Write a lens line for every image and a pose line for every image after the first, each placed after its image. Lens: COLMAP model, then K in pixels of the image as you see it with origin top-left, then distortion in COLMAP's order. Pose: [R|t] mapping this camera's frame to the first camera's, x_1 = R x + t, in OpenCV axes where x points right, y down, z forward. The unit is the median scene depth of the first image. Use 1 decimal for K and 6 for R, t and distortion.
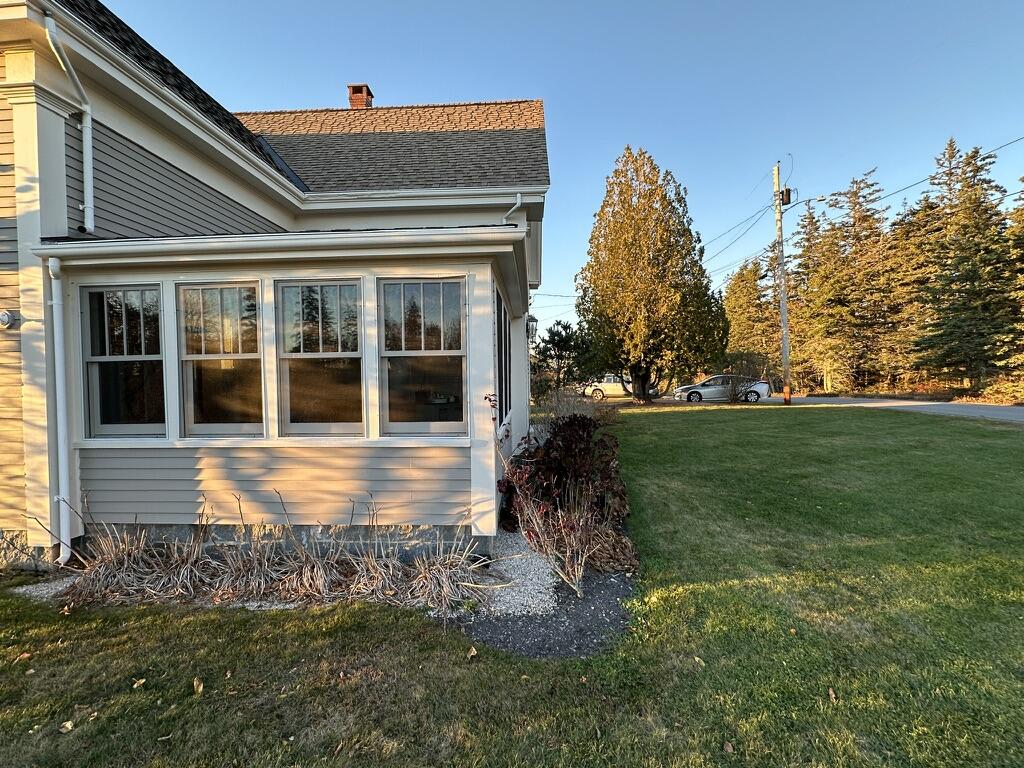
lens RADIAL K [[447.1, 0, 510.8], [0, 447.1, 384.1], [0, 0, 1]] dist [-0.010665, -0.000328]
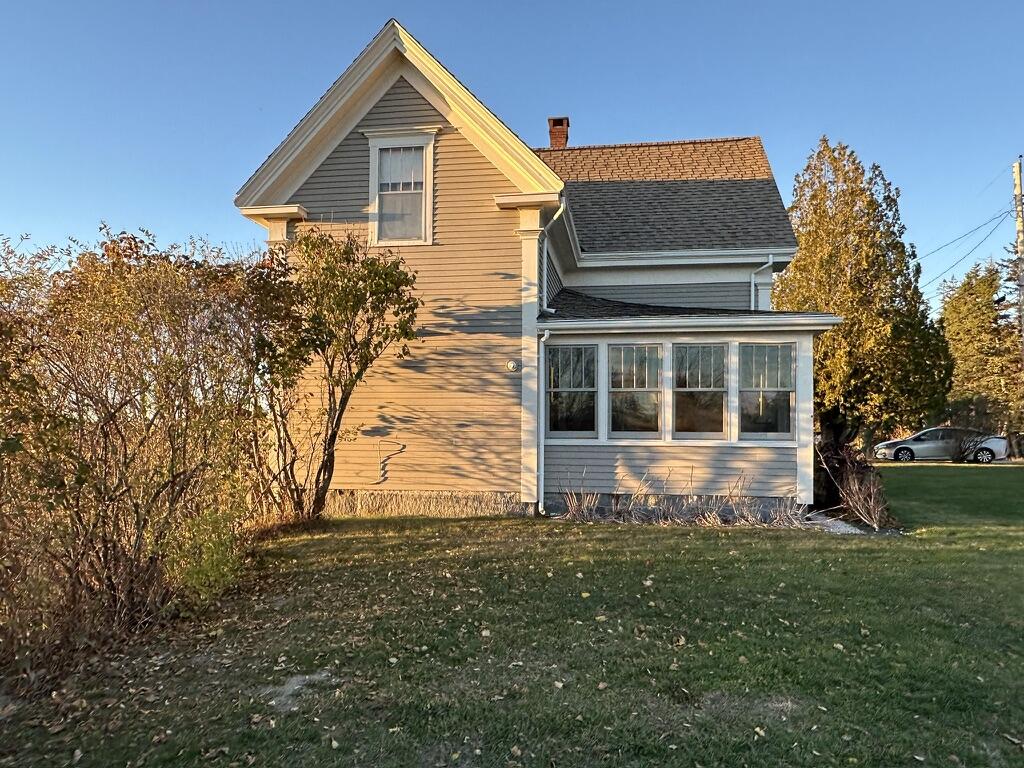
lens RADIAL K [[688.3, 0, 515.0], [0, 688.3, 426.0], [0, 0, 1]] dist [-0.004008, -0.006538]
pose [[0.994326, 0.020324, -0.104415, -0.164420], [-0.022890, 0.999463, -0.023435, 0.027711], [0.103883, 0.025692, 0.994258, -0.307026]]
